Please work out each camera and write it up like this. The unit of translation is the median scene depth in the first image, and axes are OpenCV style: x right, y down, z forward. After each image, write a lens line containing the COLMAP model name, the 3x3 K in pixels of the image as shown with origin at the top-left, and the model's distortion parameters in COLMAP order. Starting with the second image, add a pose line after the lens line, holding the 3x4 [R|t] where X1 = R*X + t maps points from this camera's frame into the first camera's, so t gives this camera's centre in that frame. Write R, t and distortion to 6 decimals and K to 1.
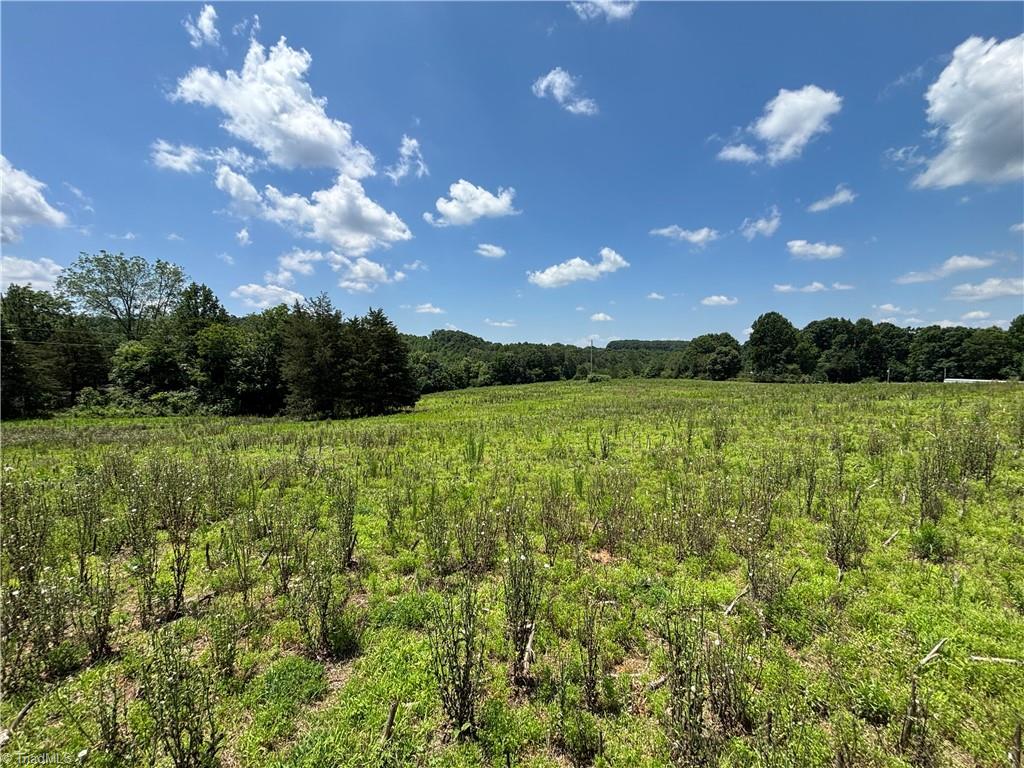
lens RADIAL K [[410.4, 0, 512.0], [0, 410.4, 384.0], [0, 0, 1]] dist [-0.001426, -0.000458]
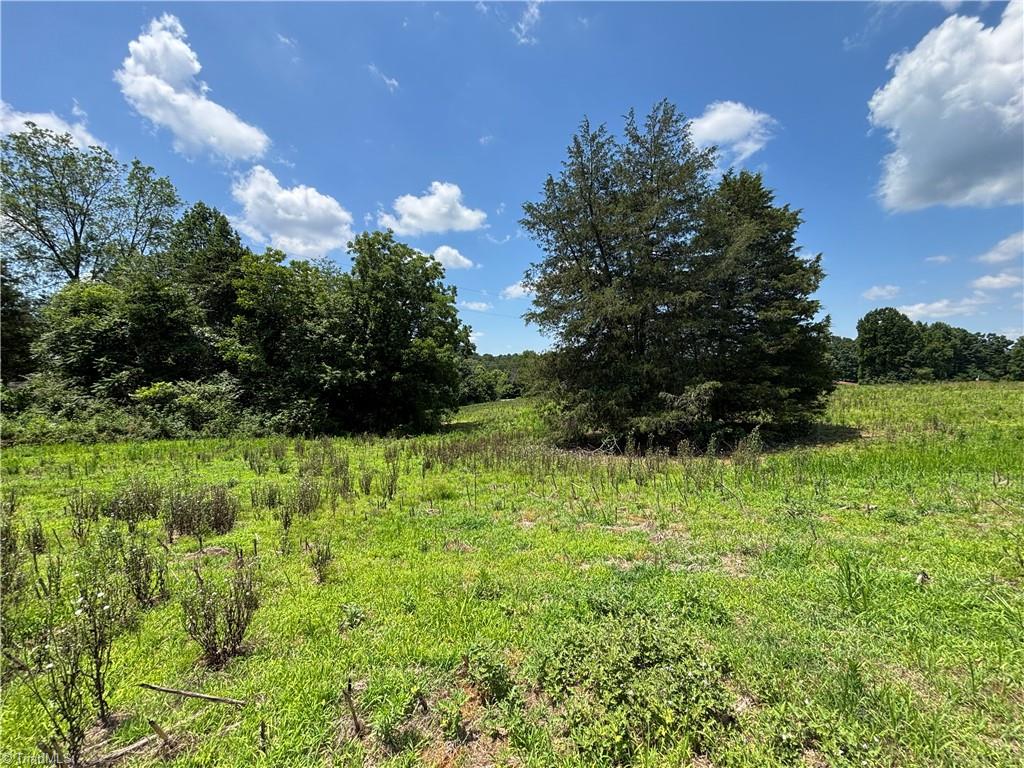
lens RADIAL K [[410.4, 0, 512.0], [0, 410.4, 384.0], [0, 0, 1]] dist [-0.001426, -0.000458]
pose [[0.996278, 0.002362, 0.086171, -0.482917], [0.001046, 0.999220, -0.039483, 0.036563], [-0.086197, 0.039426, 0.995498, 0.495003]]
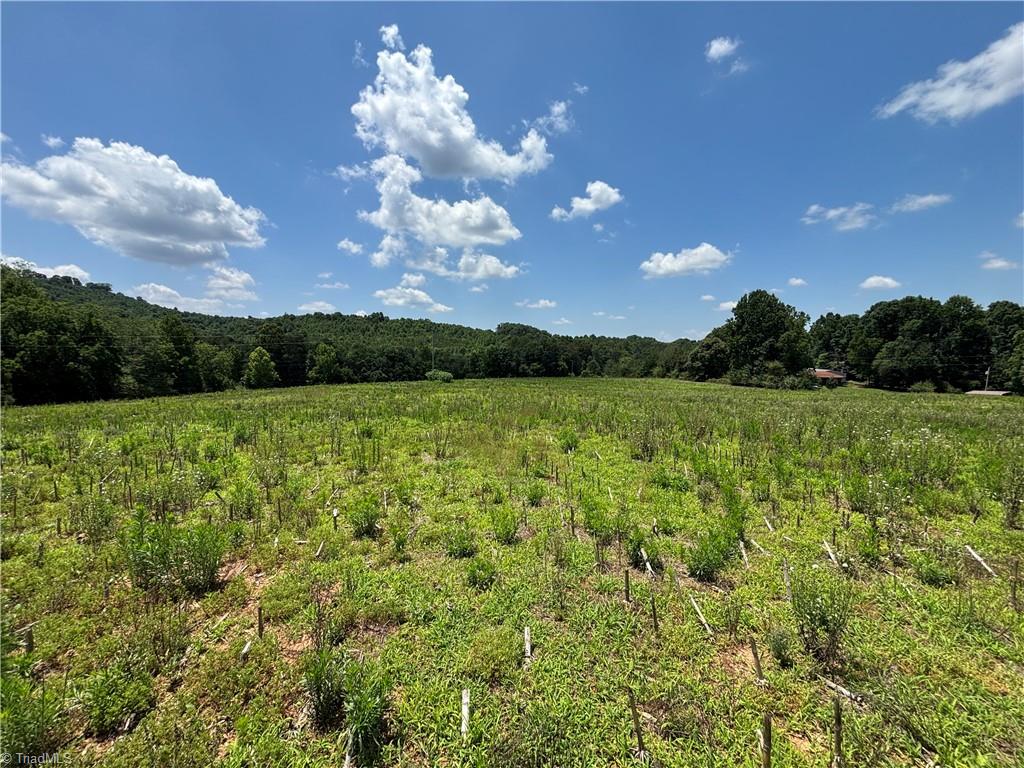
lens RADIAL K [[410.4, 0, 512.0], [0, 410.4, 384.0], [0, 0, 1]] dist [-0.001426, -0.000458]
pose [[0.948755, 0.031607, -0.314429, 0.994070], [-0.027375, 0.999466, 0.017867, -0.016639], [0.314826, -0.008344, 0.949113, 0.338016]]
